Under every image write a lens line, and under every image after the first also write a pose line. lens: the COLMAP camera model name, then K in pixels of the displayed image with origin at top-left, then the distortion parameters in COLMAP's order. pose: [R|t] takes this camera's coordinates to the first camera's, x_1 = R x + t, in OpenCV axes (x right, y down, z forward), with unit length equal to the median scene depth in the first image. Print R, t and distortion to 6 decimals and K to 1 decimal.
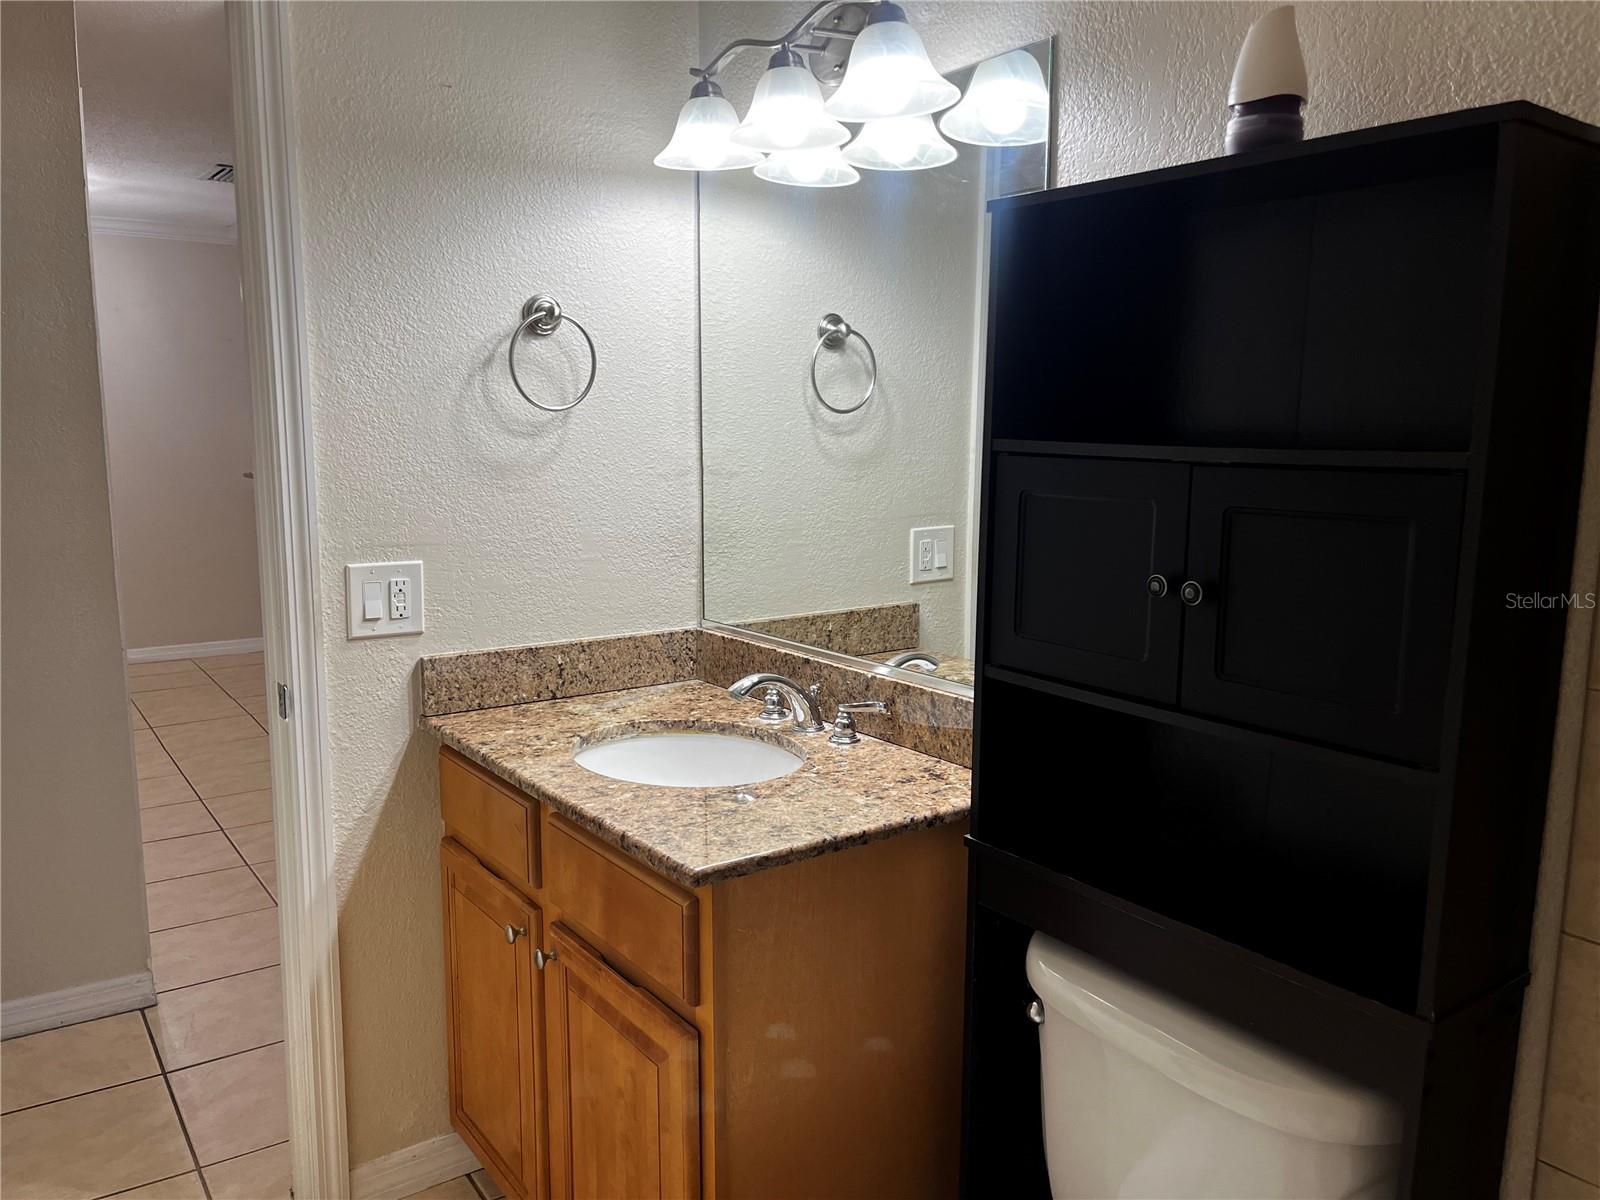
lens RADIAL K [[1198.0, 0, 801.1], [0, 1198.0, 598.2], [0, 0, 1]] dist [0.029791, -0.060101]
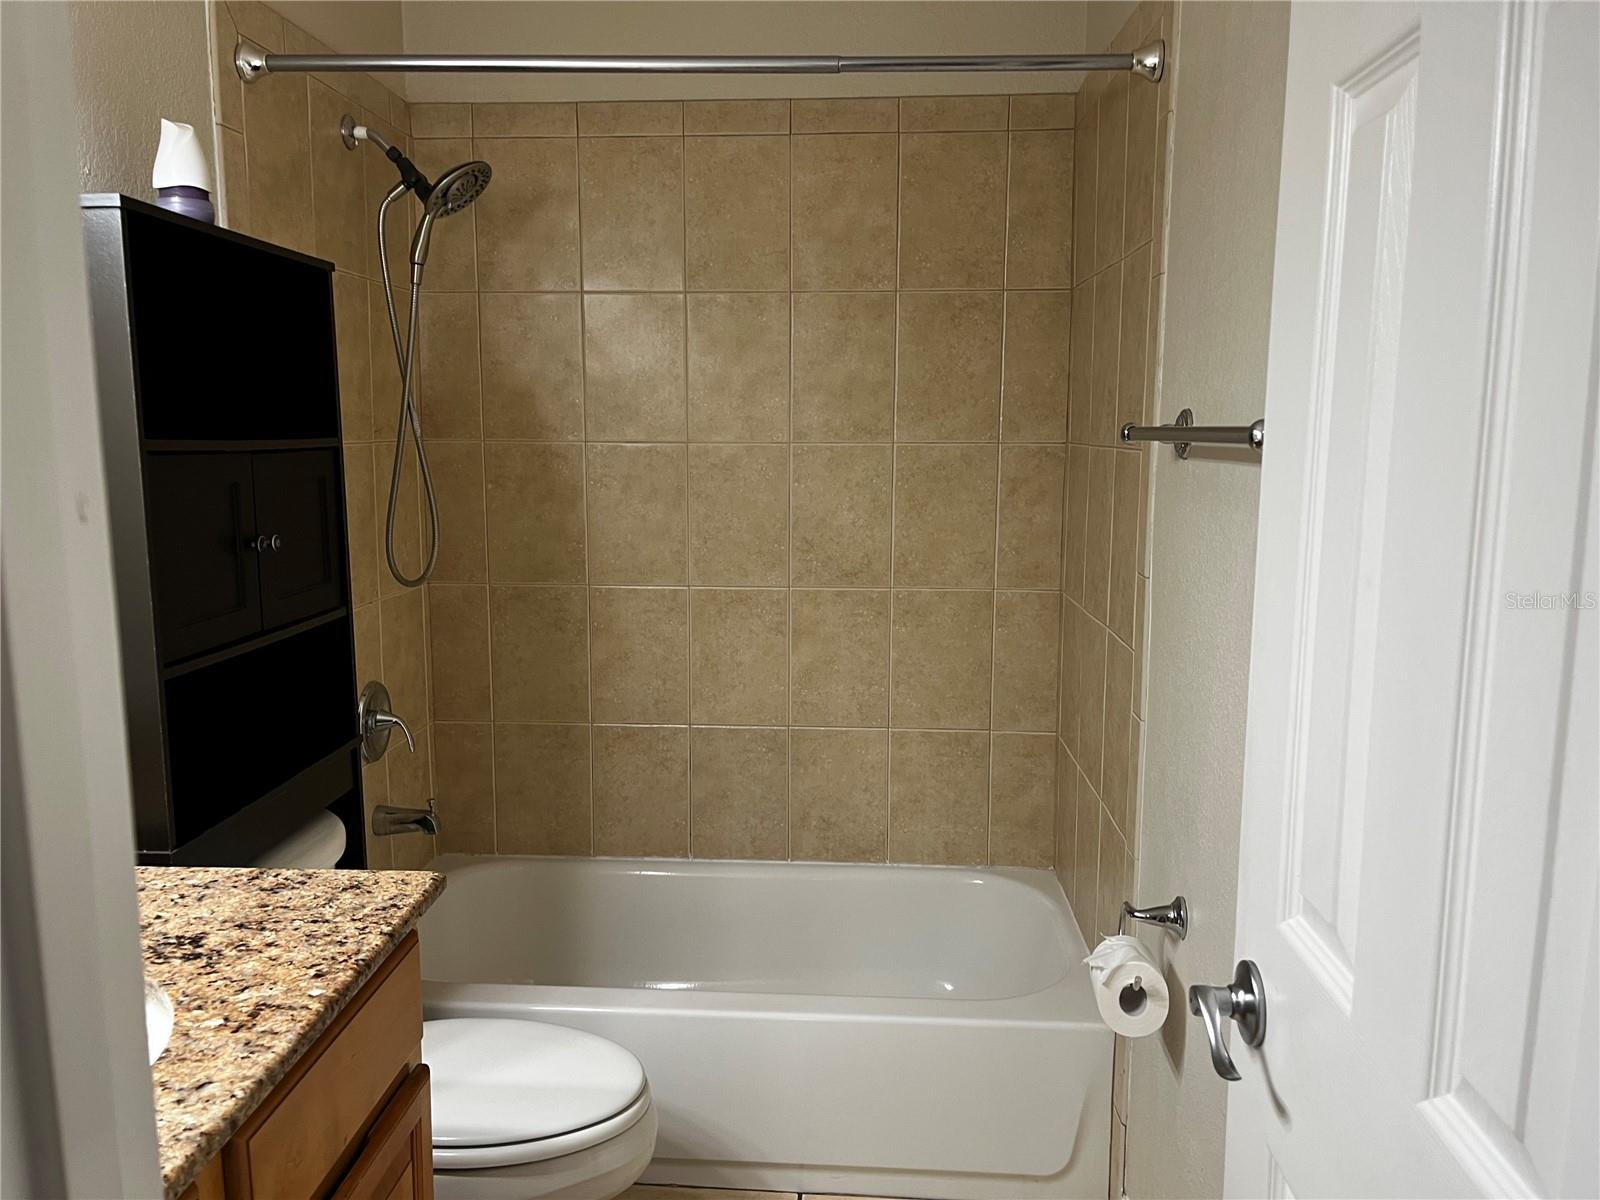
lens RADIAL K [[1198.0, 0, 799.2], [0, 1198.0, 598.7], [0, 0, 1]] dist [0.029791, -0.060101]
pose [[-0.776697, -0.096999, 0.622361, -0.784393], [0.085801, 0.962568, 0.257100, -0.191001], [-0.624003, 0.253088, -0.739301, 1.271523]]
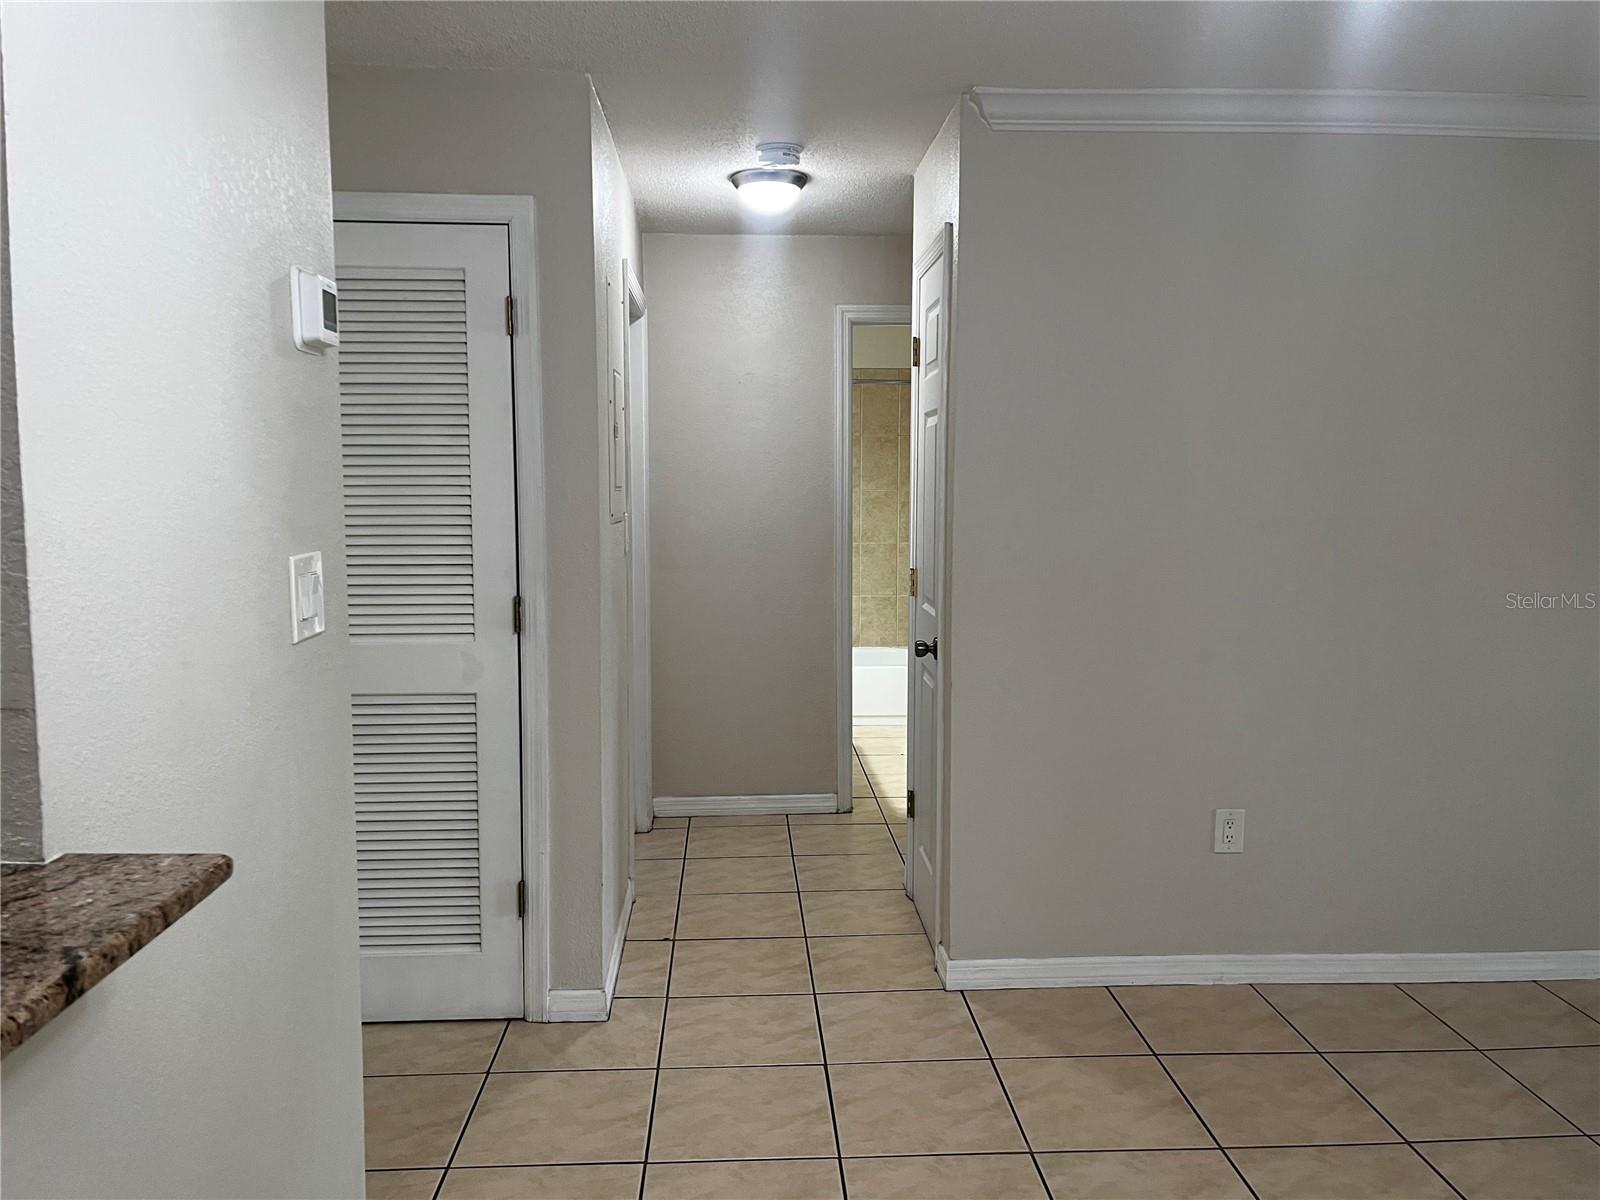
lens RADIAL K [[1198.0, 0, 800.6], [0, 1198.0, 599.7], [0, 0, 1]] dist [0.029791, -0.060101]
pose [[-0.841261, -0.058287, 0.537477, -1.475574], [0.076420, 0.971368, 0.224953, -0.401895], [-0.535200, 0.230319, -0.812720, 2.600274]]
